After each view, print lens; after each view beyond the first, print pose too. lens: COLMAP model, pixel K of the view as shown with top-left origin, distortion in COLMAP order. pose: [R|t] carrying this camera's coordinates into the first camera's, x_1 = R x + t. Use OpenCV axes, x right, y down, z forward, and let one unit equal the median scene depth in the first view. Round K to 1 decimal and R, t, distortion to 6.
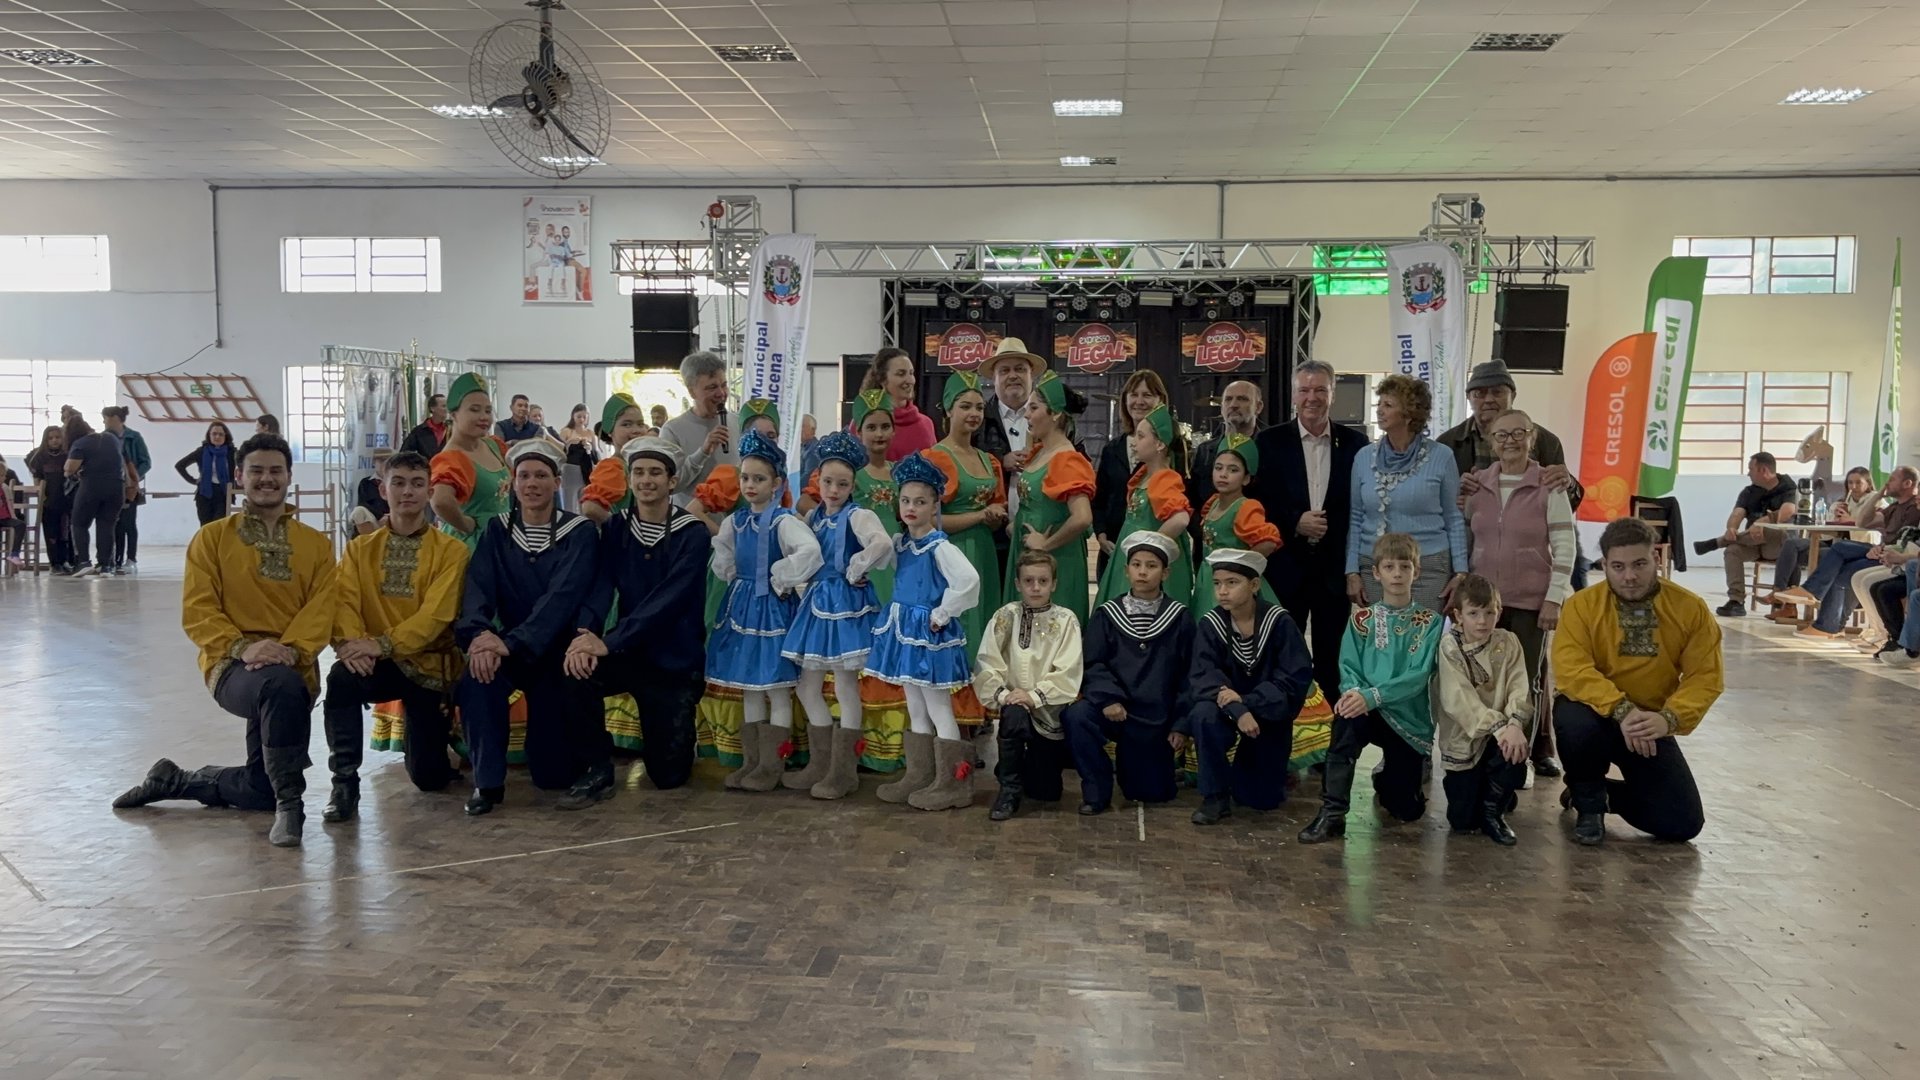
lens RADIAL K [[1890.8, 0, 934.9], [0, 1890.8, 550.2], [0, 0, 1]] dist [0.026179, 0.000000]
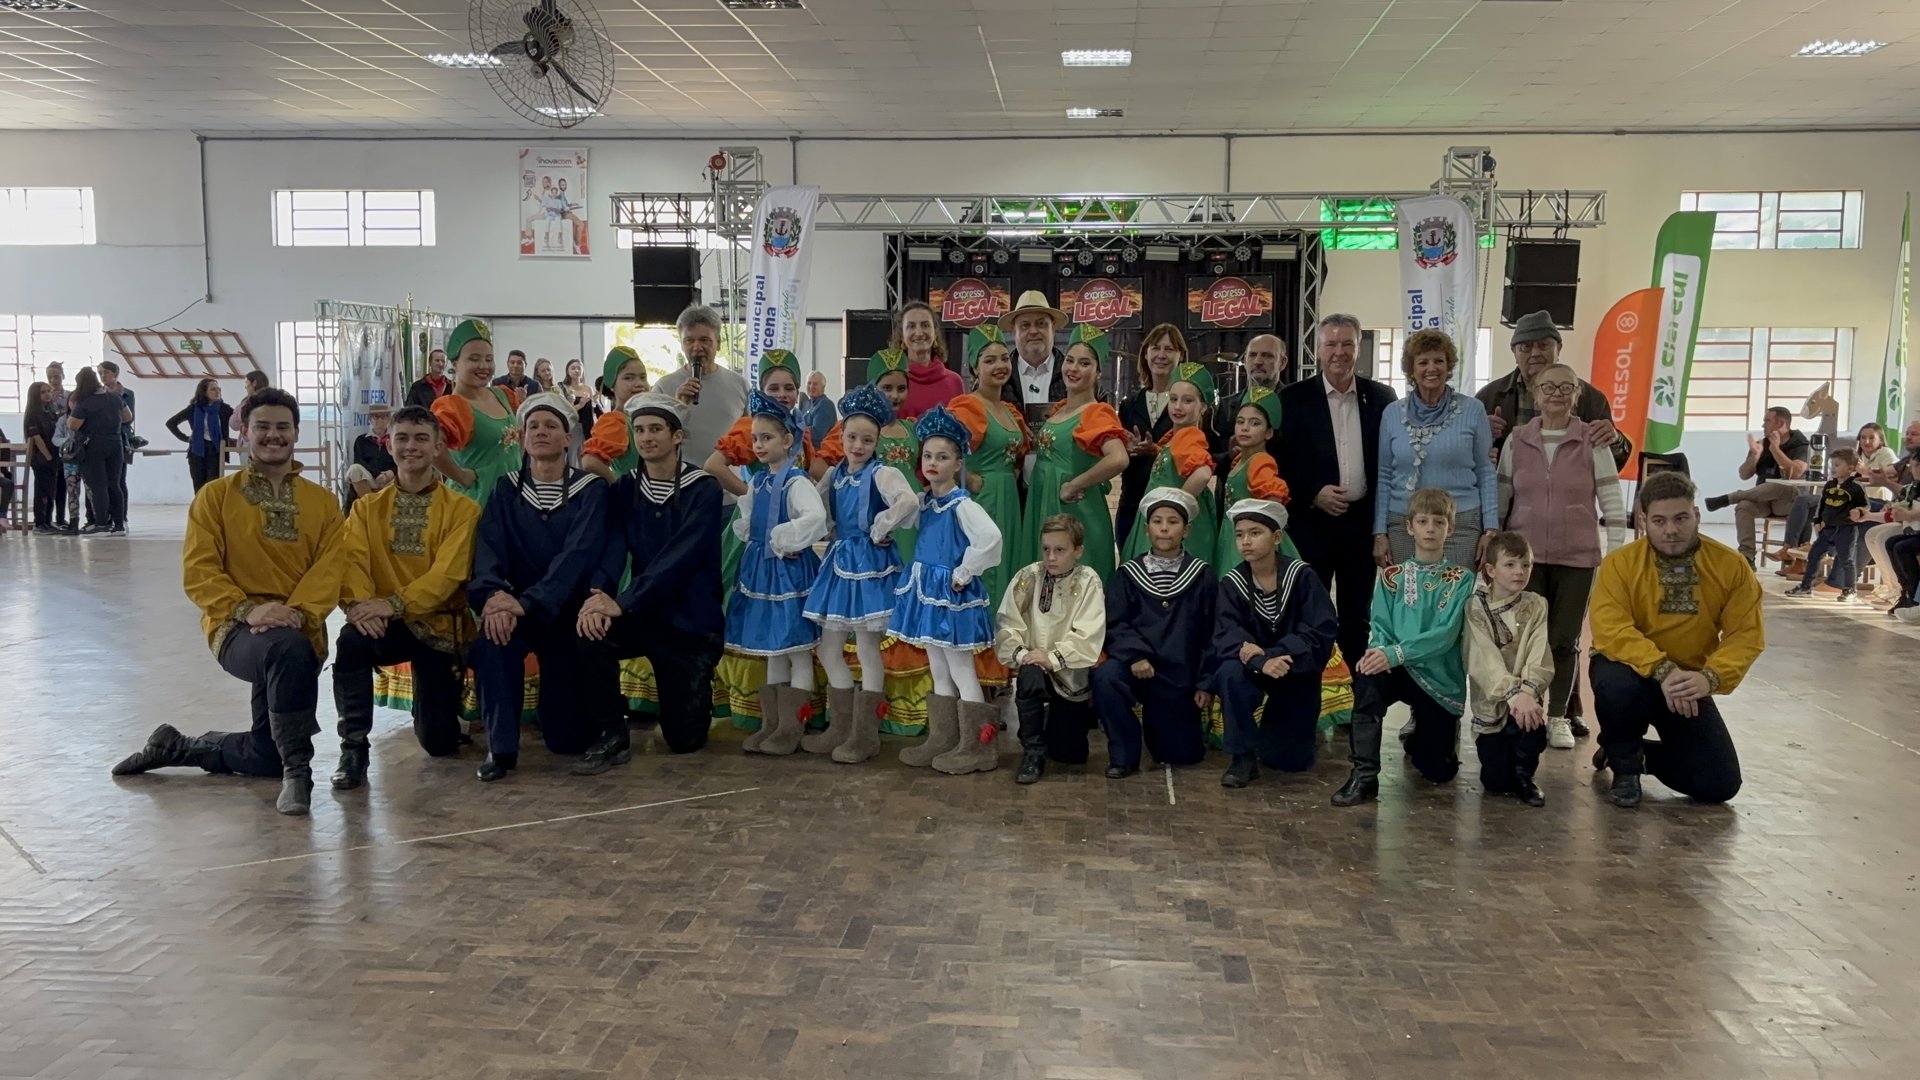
lens RADIAL K [[1890.8, 0, 961.7], [0, 1890.8, 547.1], [0, 0, 1]] dist [0.026179, 0.000000]
pose [[0.999839, -0.001870, 0.017865, -0.007220], [0.001500, 0.999785, 0.020702, -0.000017], [-0.017900, -0.020672, 0.999626, 0.011194]]
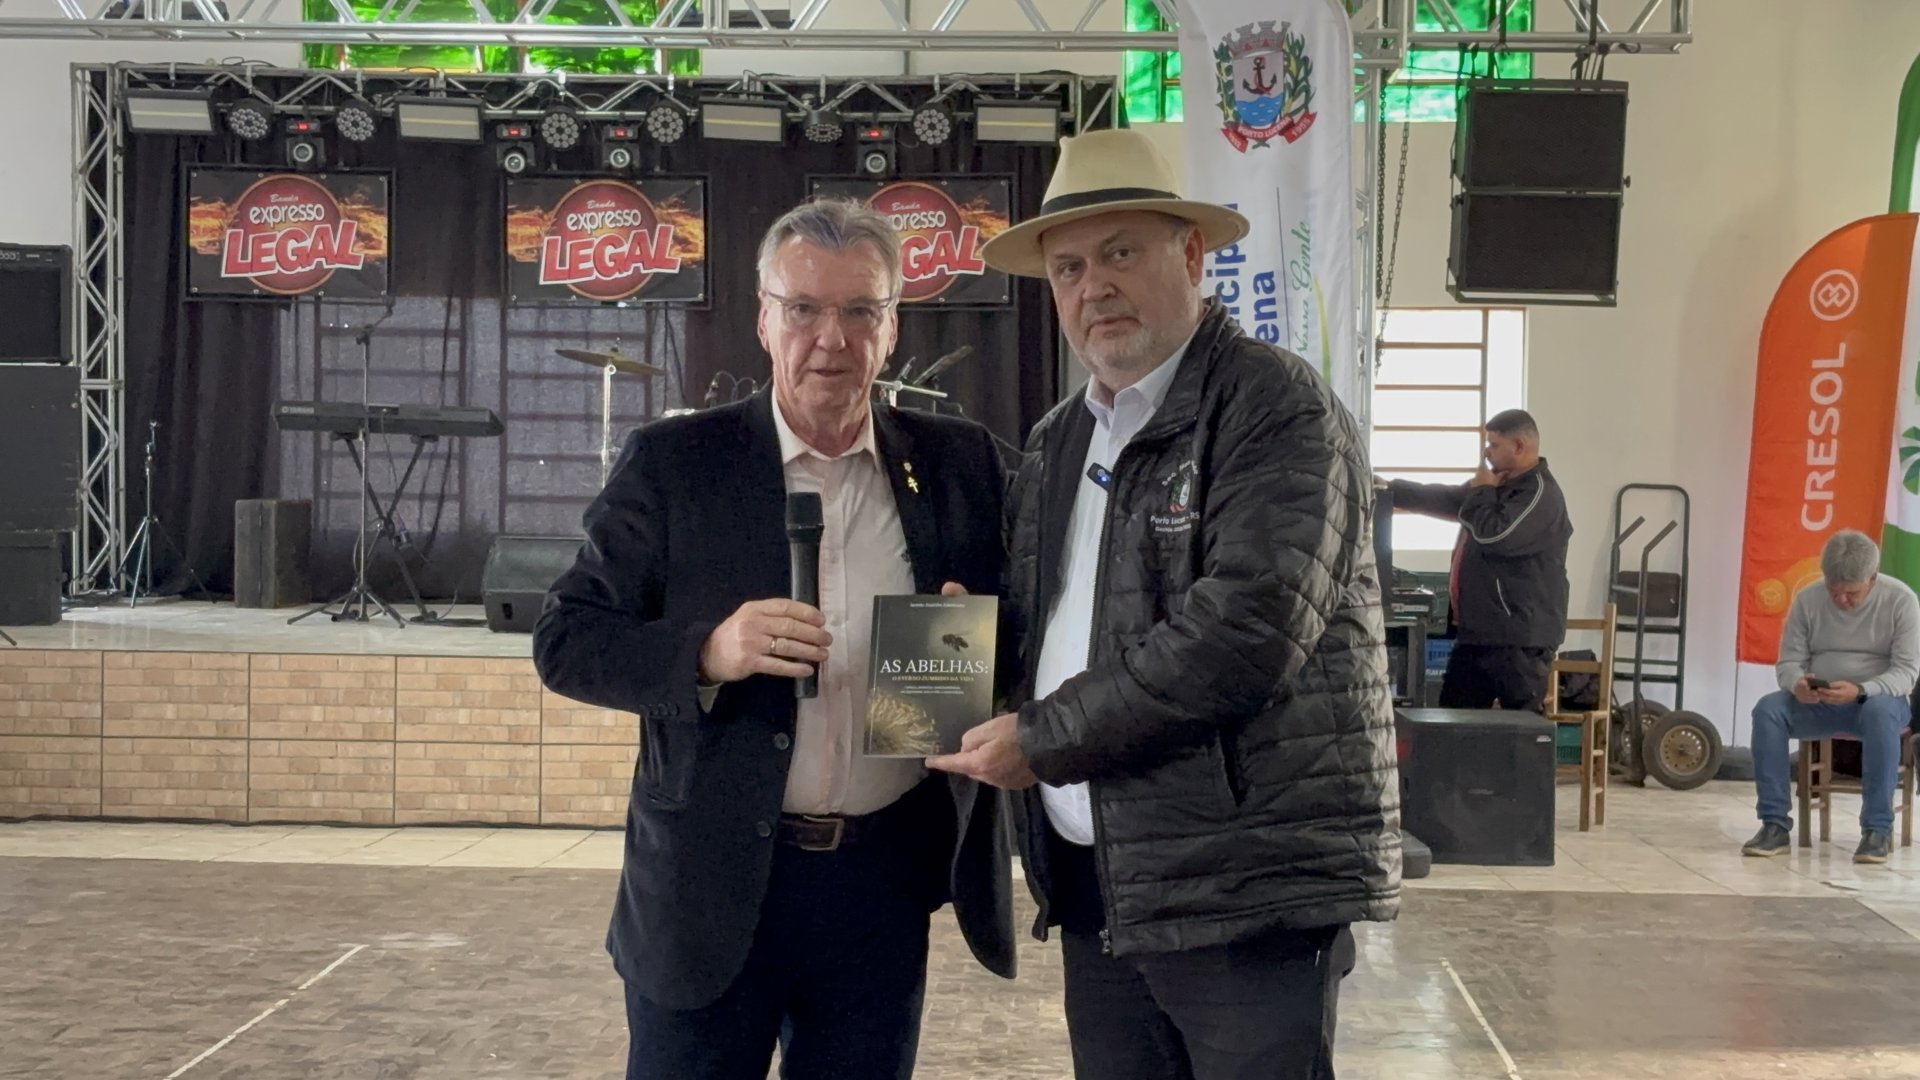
lens RADIAL K [[3508.8, 0, 1023.6], [0, 3508.8, 558.0], [0, 0, 1]] dist [0.148376, 0.000000]
pose [[0.999093, 0.006915, 0.042024, 0.178404], [-0.005713, 0.999573, -0.028651, -0.018053], [-0.042204, 0.028385, 0.998706, 0.269950]]
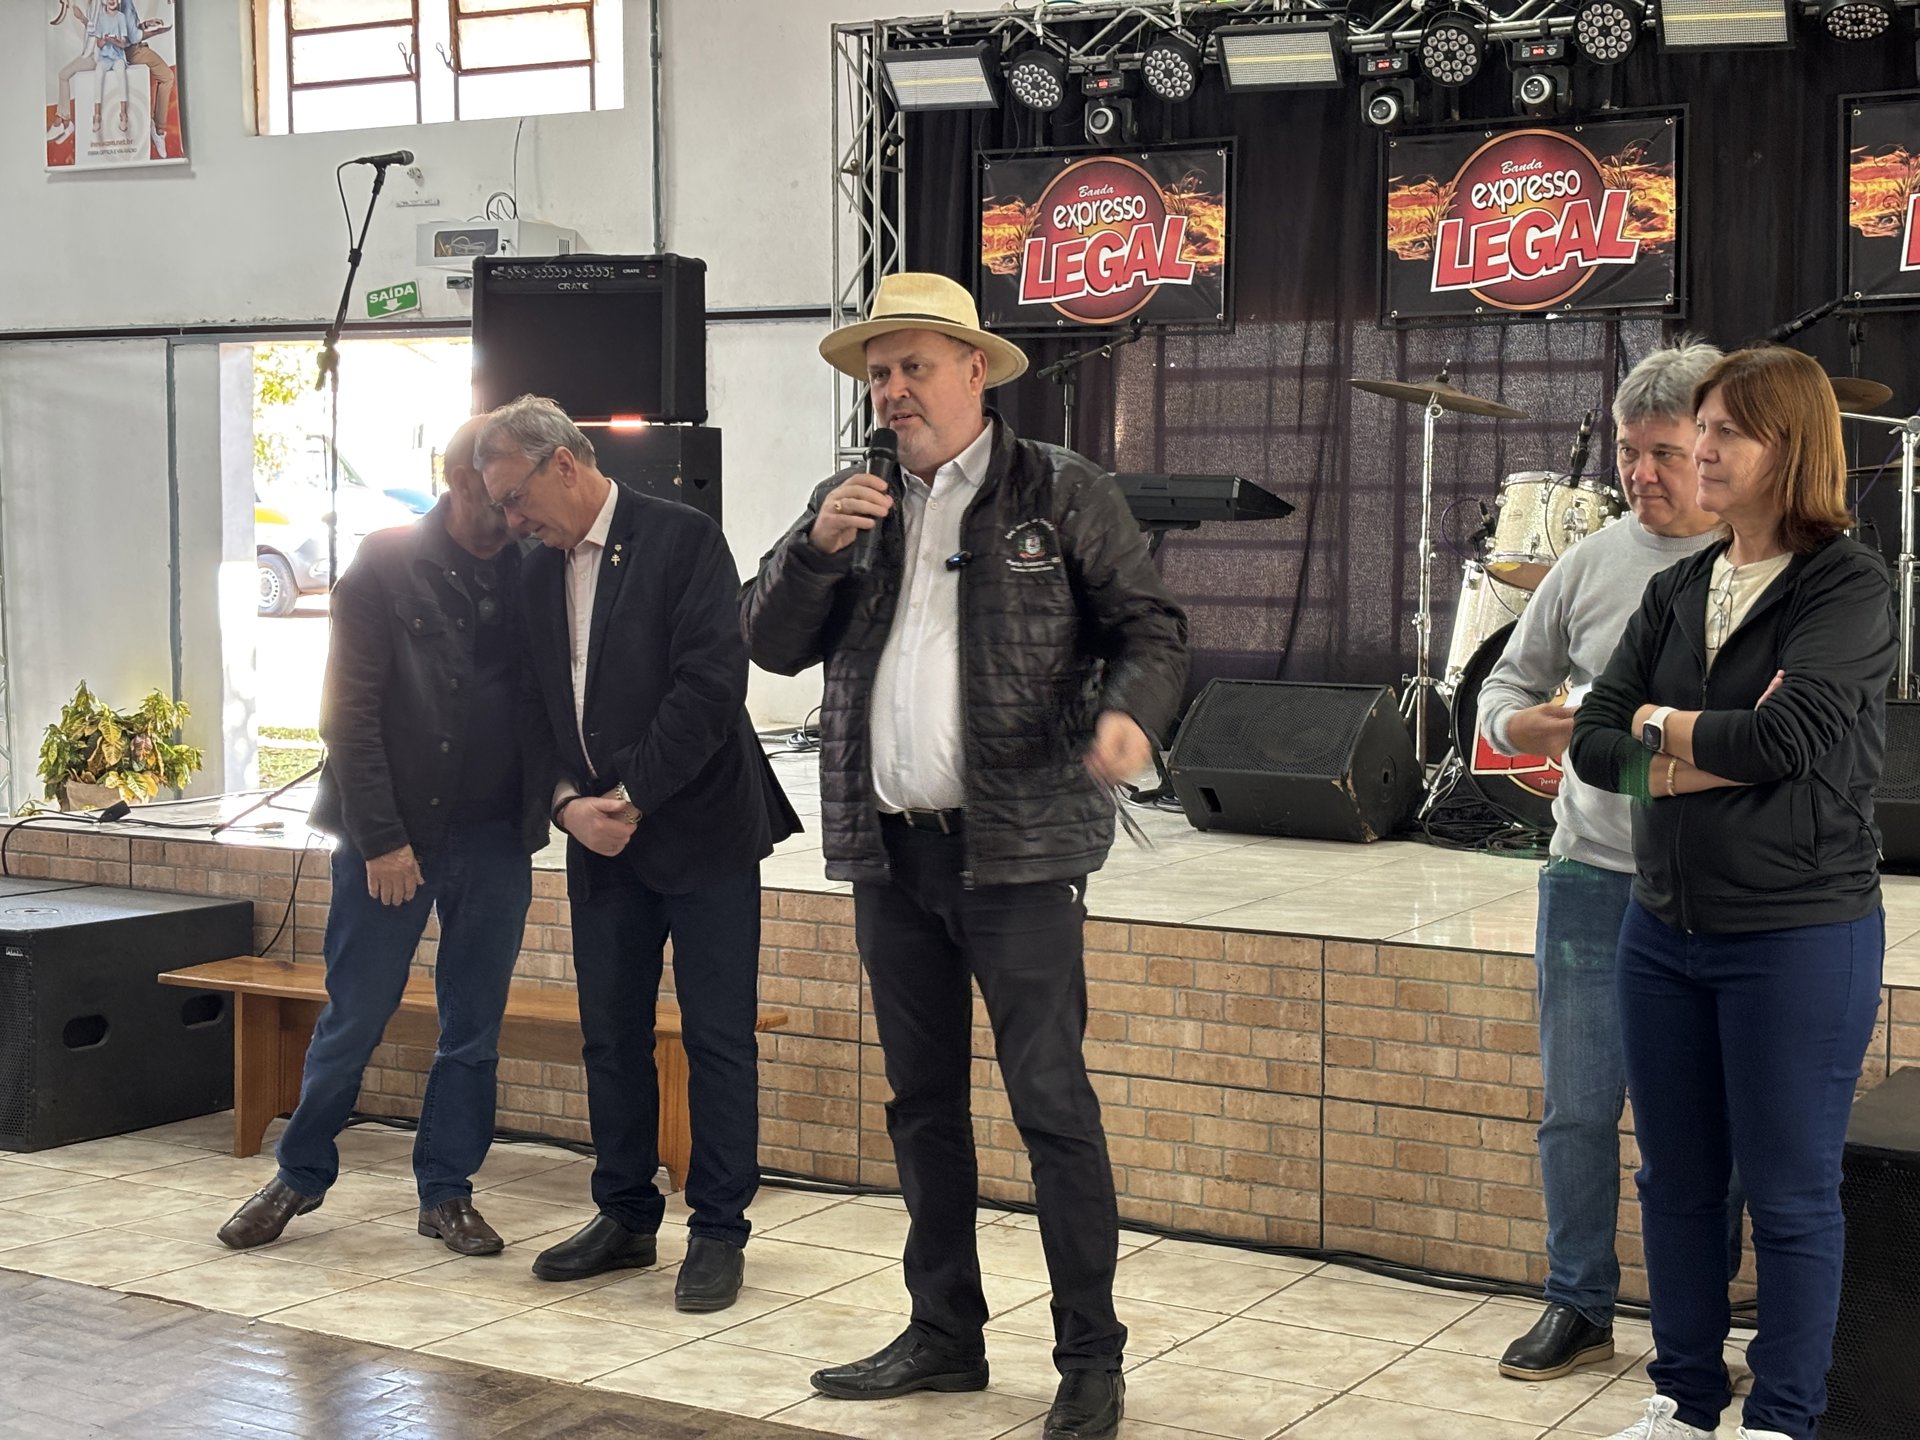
lens RADIAL K [[2826.6, 0, 987.4], [0, 2826.6, 813.5], [0, 0, 1]] dist [0.029761, 0.000000]
pose [[0.896764, 0.042796, -0.440434, 0.248294], [-0.021670, 0.998365, 0.052886, -0.048541], [0.441978, -0.037882, 0.896226, 0.718796]]
